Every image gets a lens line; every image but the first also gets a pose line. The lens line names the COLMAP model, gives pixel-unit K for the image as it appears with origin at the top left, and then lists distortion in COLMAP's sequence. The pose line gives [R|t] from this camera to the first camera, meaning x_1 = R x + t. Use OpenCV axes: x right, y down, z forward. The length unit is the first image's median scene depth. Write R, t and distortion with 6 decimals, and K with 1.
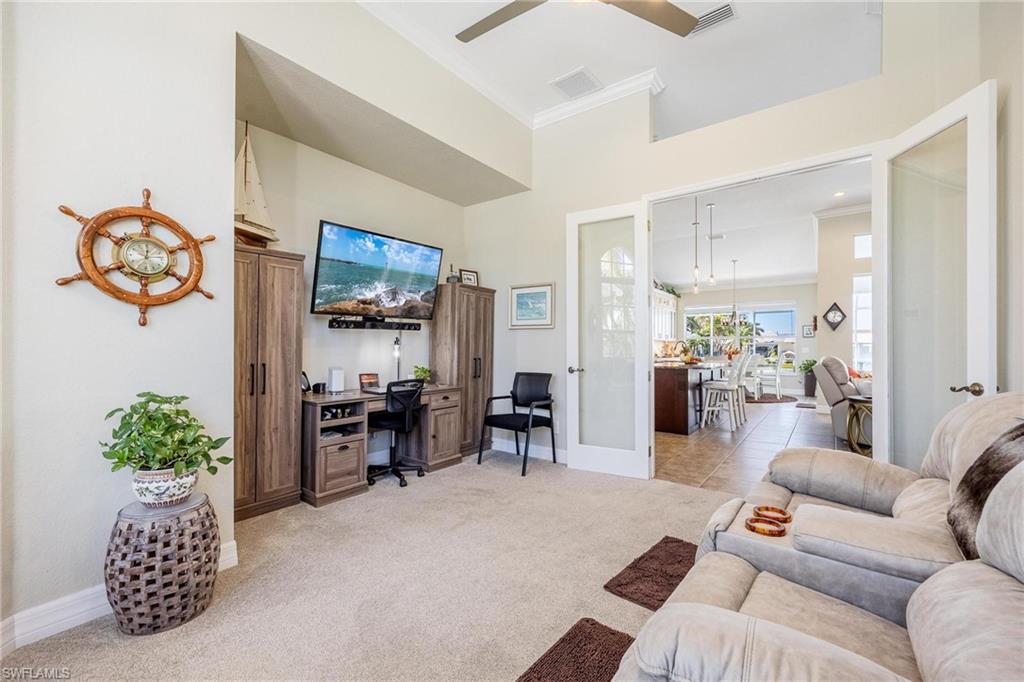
lens RADIAL K [[434.5, 0, 510.1], [0, 434.5, 332.1], [0, 0, 1]] dist [-0.000003, 0.000001]
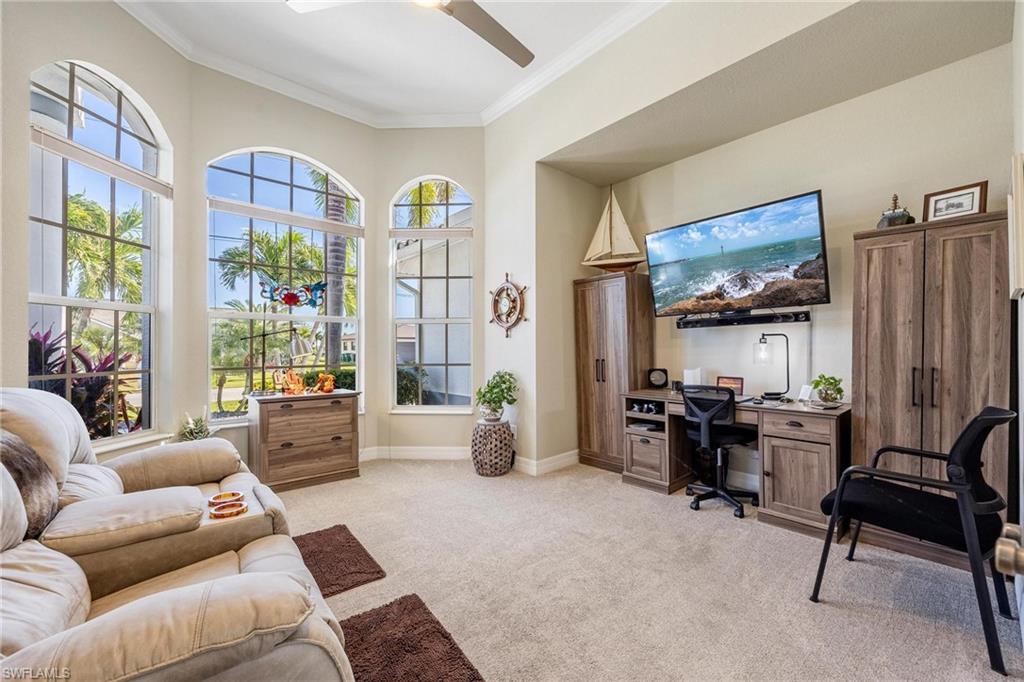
lens RADIAL K [[416.3, 0, 516.3], [0, 416.3, 335.1], [0, 0, 1]] dist [0.000611, 0.000062]
pose [[-0.218738, -0.037534, -0.975062, 0.590481], [0.033834, 0.998367, -0.046021, 0.036318], [0.975197, -0.043056, -0.217111, 0.786346]]
